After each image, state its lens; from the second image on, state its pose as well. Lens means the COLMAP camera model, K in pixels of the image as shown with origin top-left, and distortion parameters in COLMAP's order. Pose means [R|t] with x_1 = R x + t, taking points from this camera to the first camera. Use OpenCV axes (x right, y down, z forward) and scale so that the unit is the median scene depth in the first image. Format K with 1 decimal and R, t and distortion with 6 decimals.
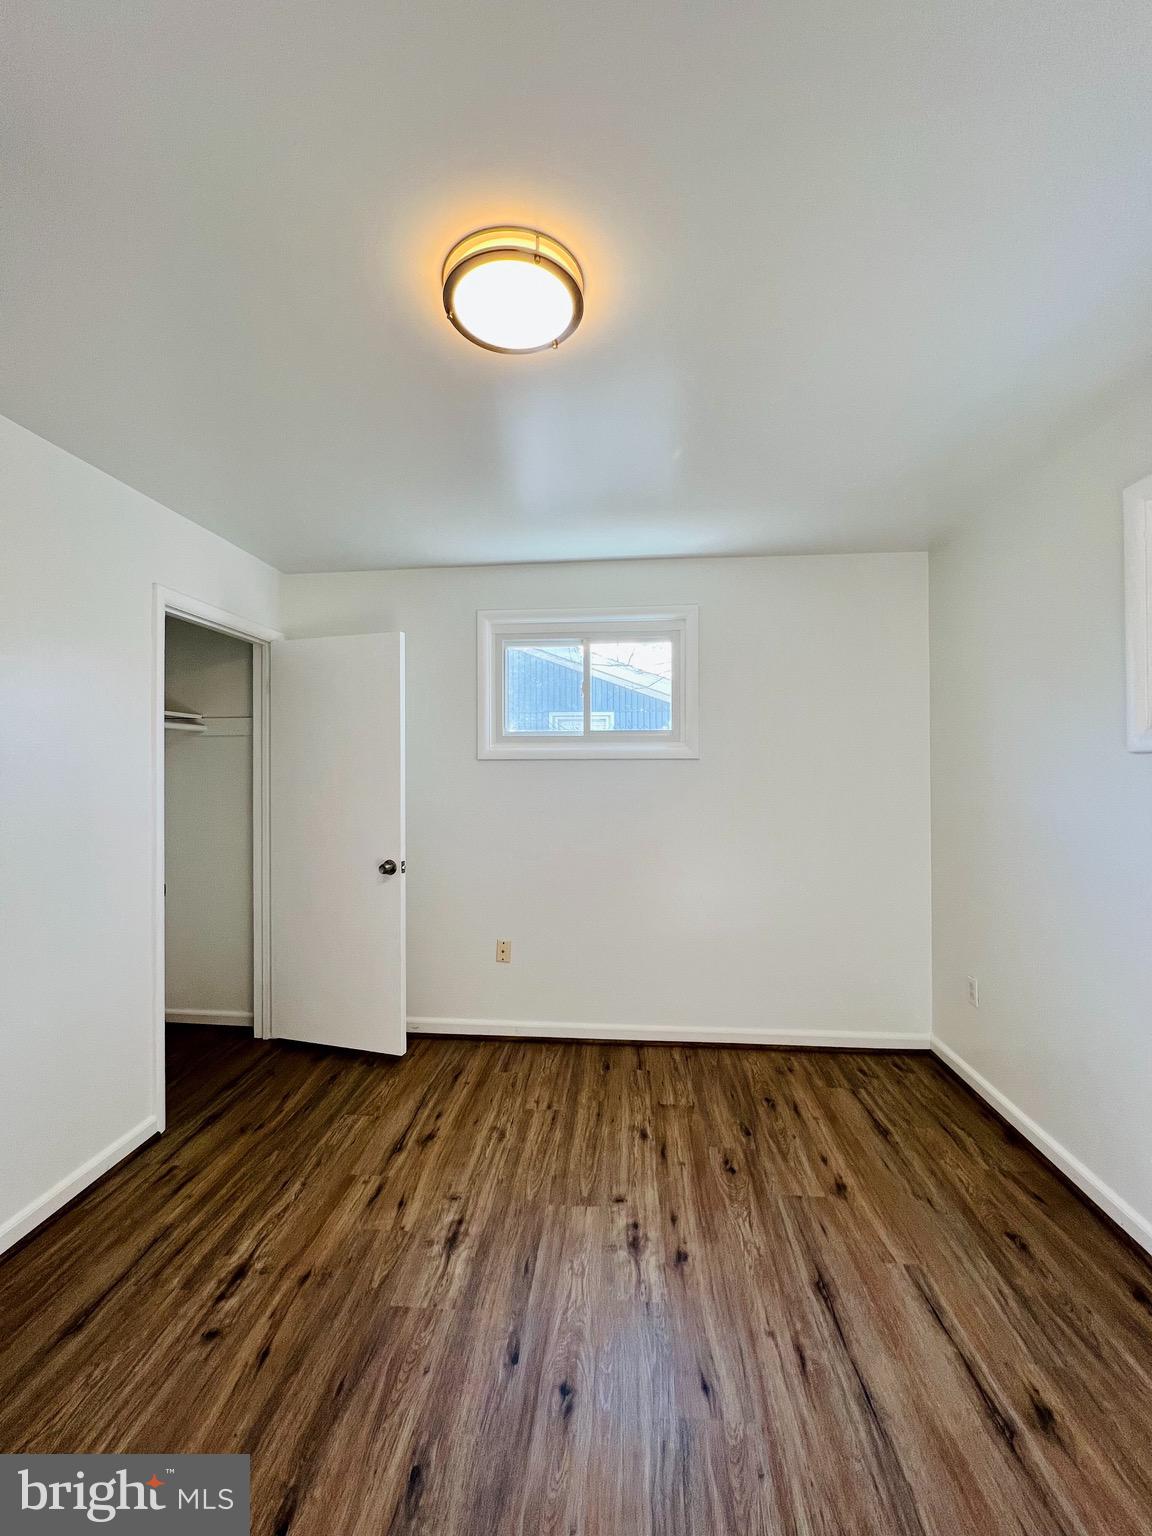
lens RADIAL K [[613.1, 0, 573.2], [0, 613.1, 764.3], [0, 0, 1]] dist [-0.000473, 0.000097]
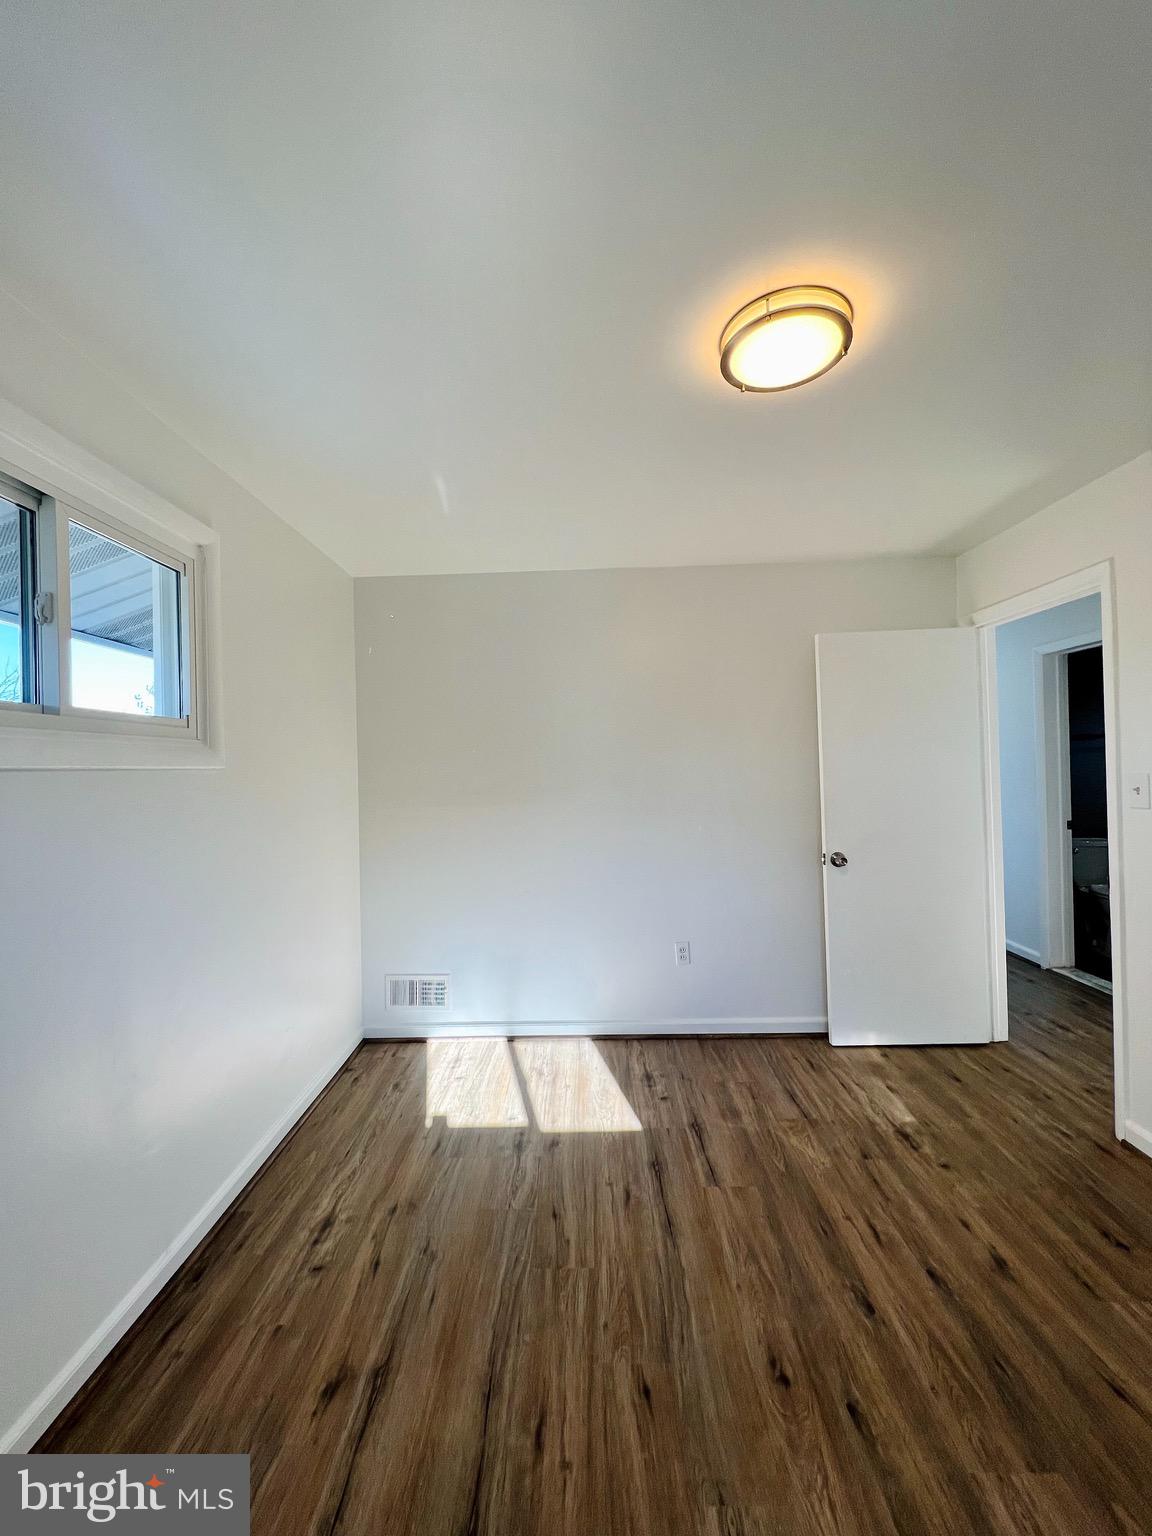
lens RADIAL K [[613.1, 0, 573.2], [0, 613.1, 764.3], [0, 0, 1]] dist [-0.000473, 0.000097]
pose [[-0.997484, 0.030129, -0.064173, 0.362159], [0.031044, 0.999429, -0.013312, 0.005046], [0.063736, -0.015271, -0.997850, 1.971555]]
